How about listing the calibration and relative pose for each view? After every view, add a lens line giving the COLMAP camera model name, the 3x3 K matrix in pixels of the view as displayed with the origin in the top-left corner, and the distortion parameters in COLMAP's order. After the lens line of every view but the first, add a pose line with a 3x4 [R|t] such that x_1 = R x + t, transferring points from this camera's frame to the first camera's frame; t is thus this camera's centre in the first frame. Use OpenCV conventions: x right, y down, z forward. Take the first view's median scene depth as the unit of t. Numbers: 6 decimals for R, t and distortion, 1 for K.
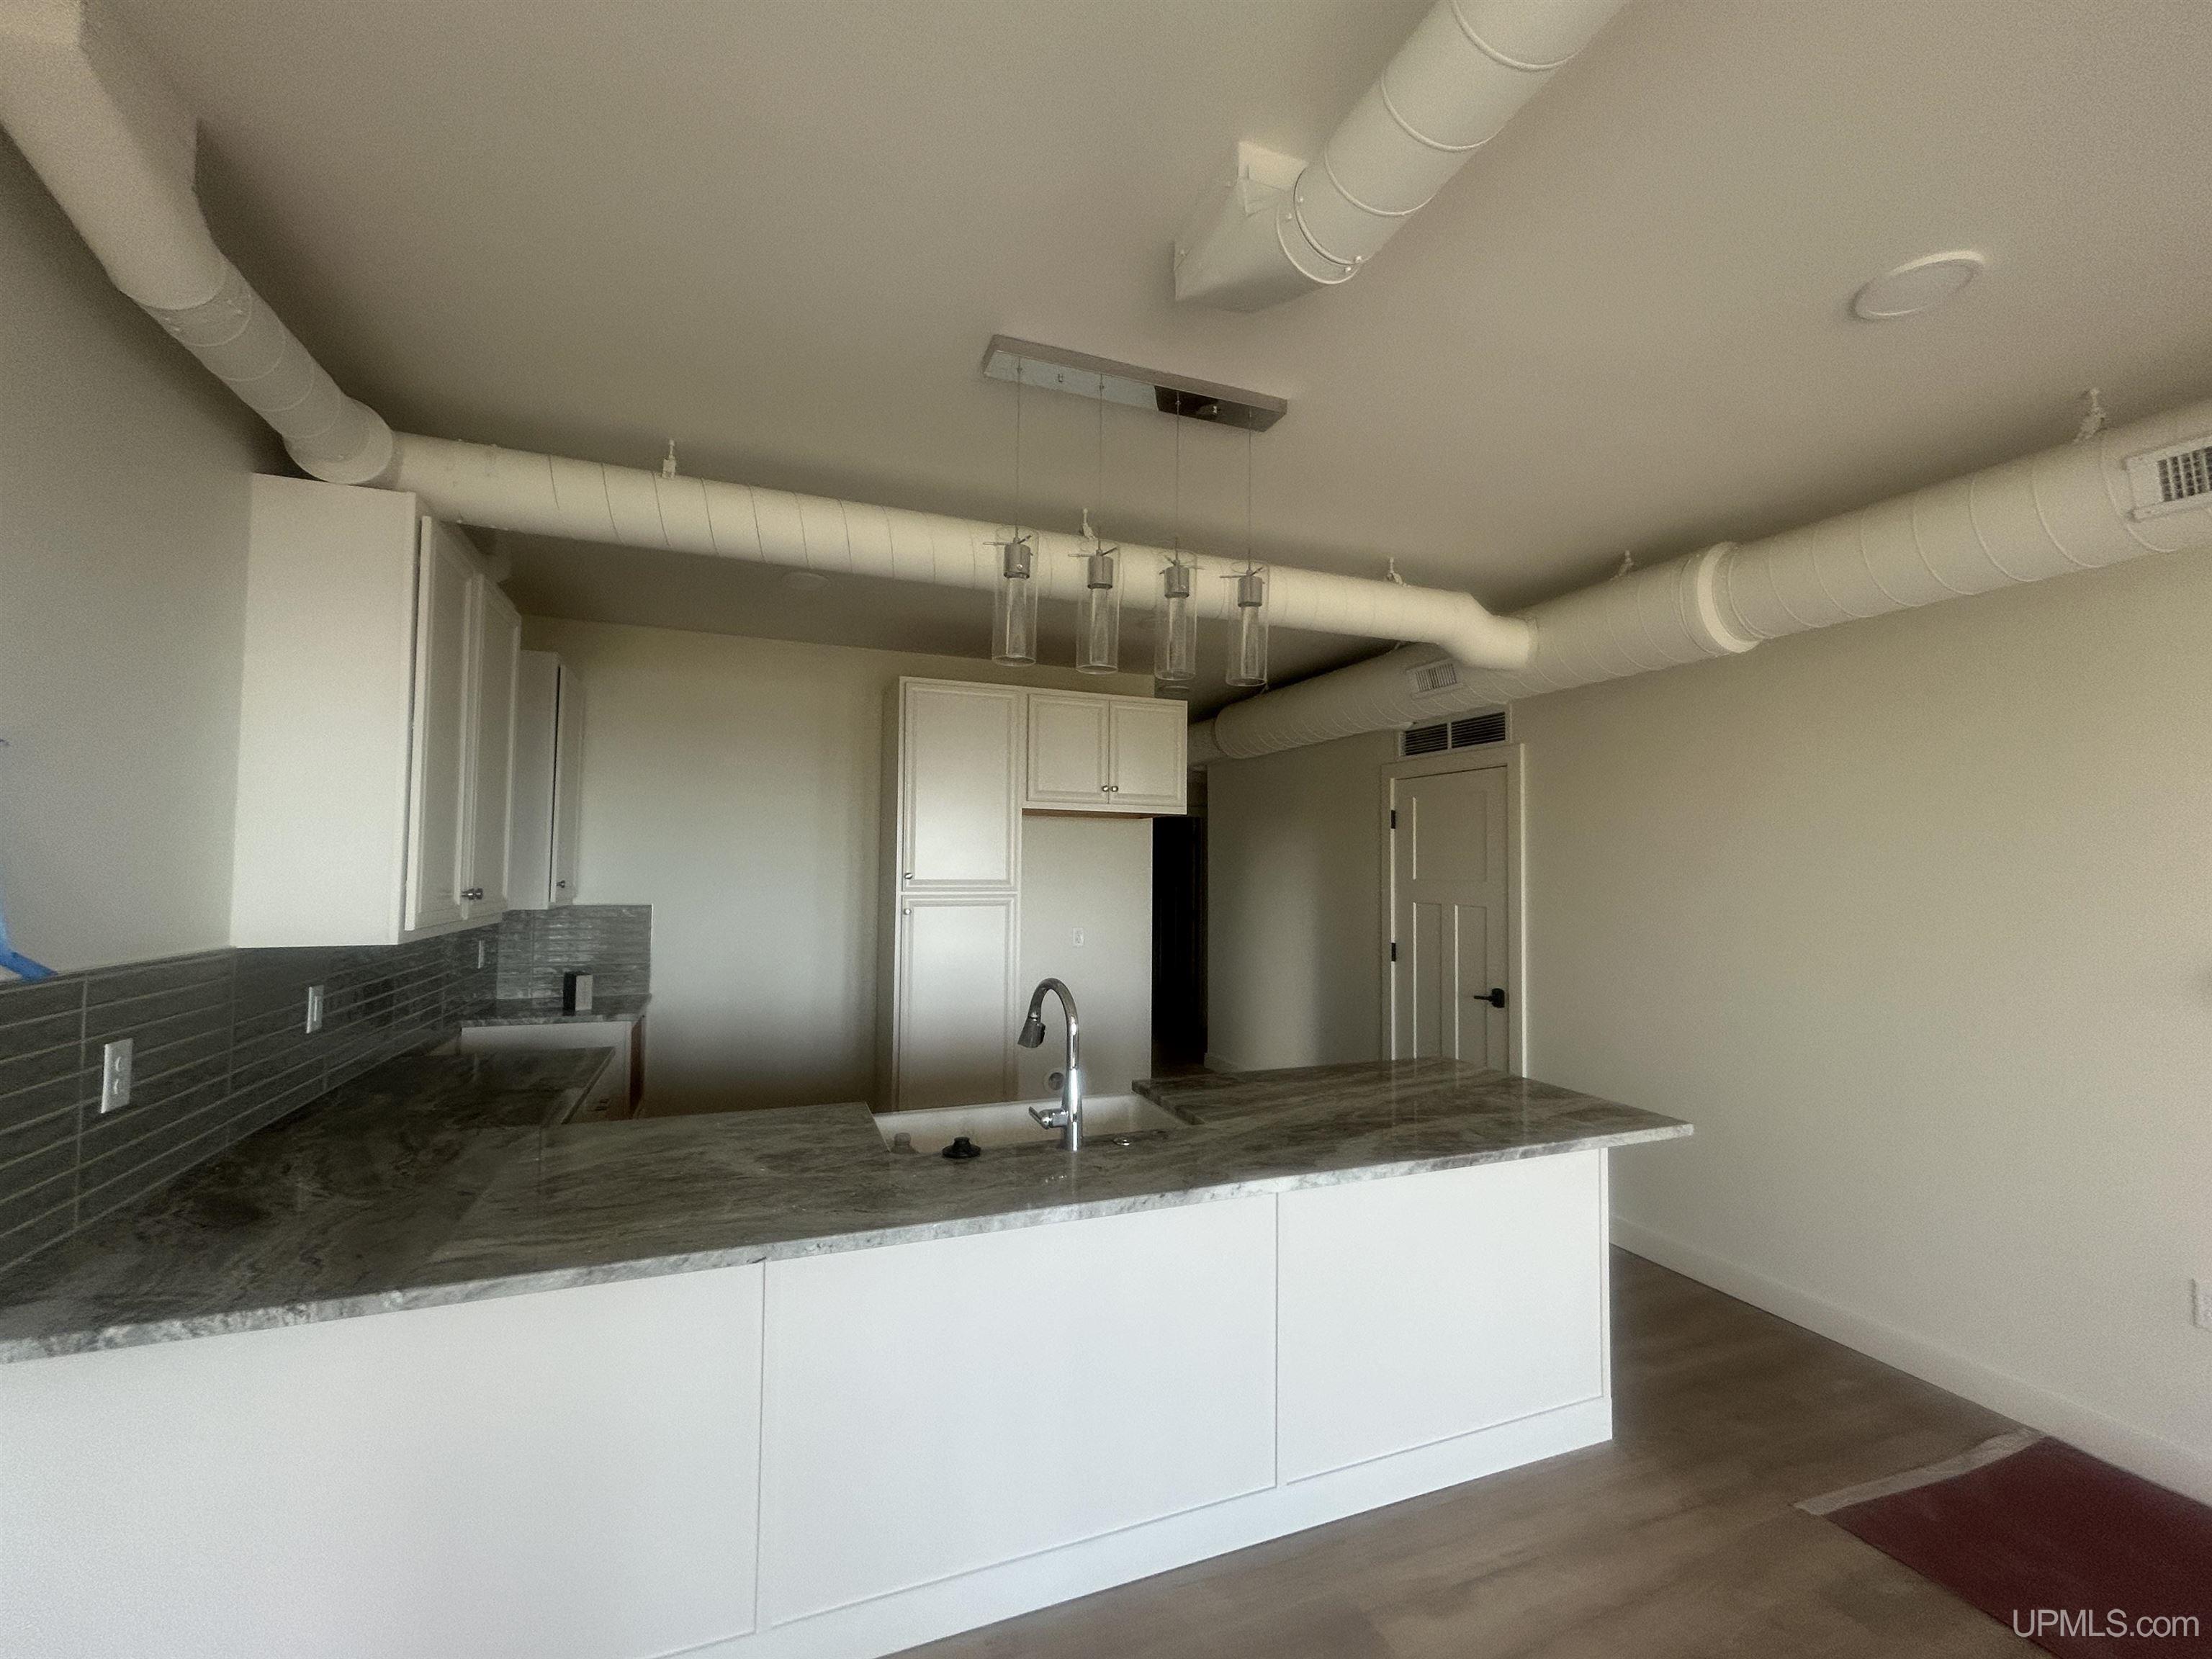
lens RADIAL K [[897.6, 0, 1106.0], [0, 897.6, 829.5], [0, 0, 1]] dist [-0.001781, 0.000221]
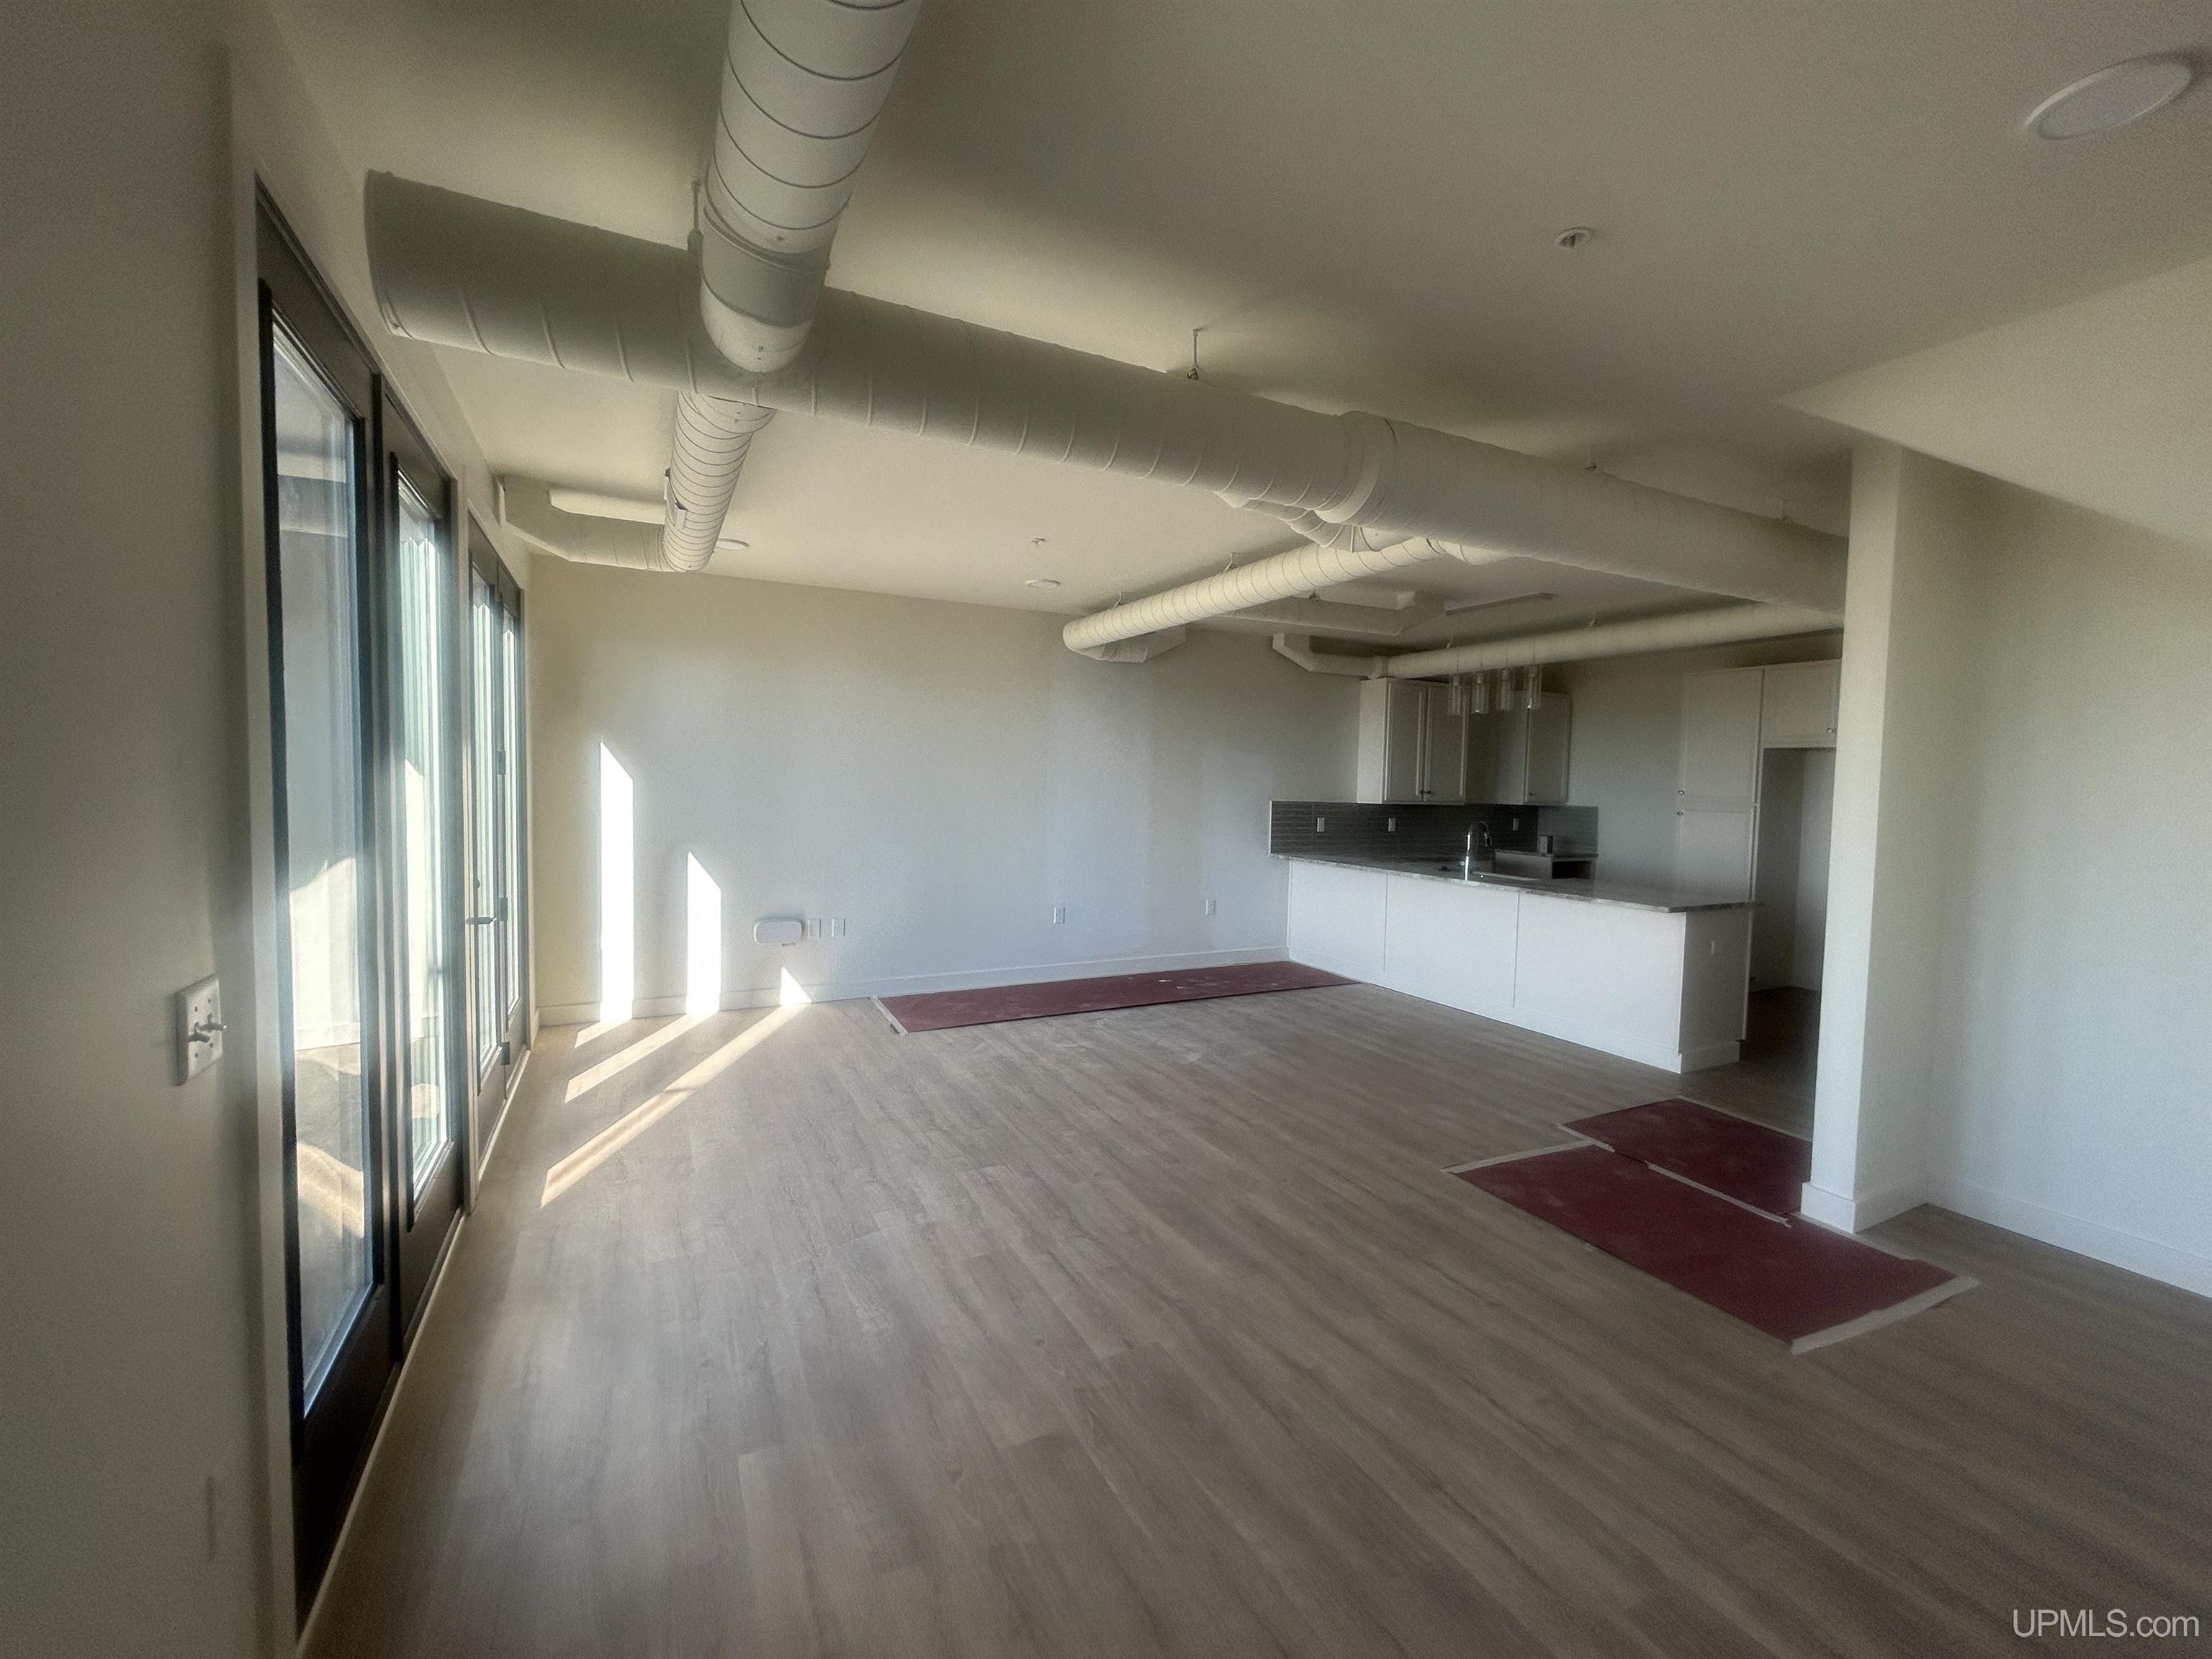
lens RADIAL K [[897.6, 0, 1106.0], [0, 897.6, 829.5], [0, 0, 1]] dist [-0.001781, 0.000221]
pose [[0.111651, 0.050891, -0.992444, 2.148576], [0.026076, 0.998194, 0.054120, 0.004122], [0.993405, -0.031922, 0.110122, -0.411812]]
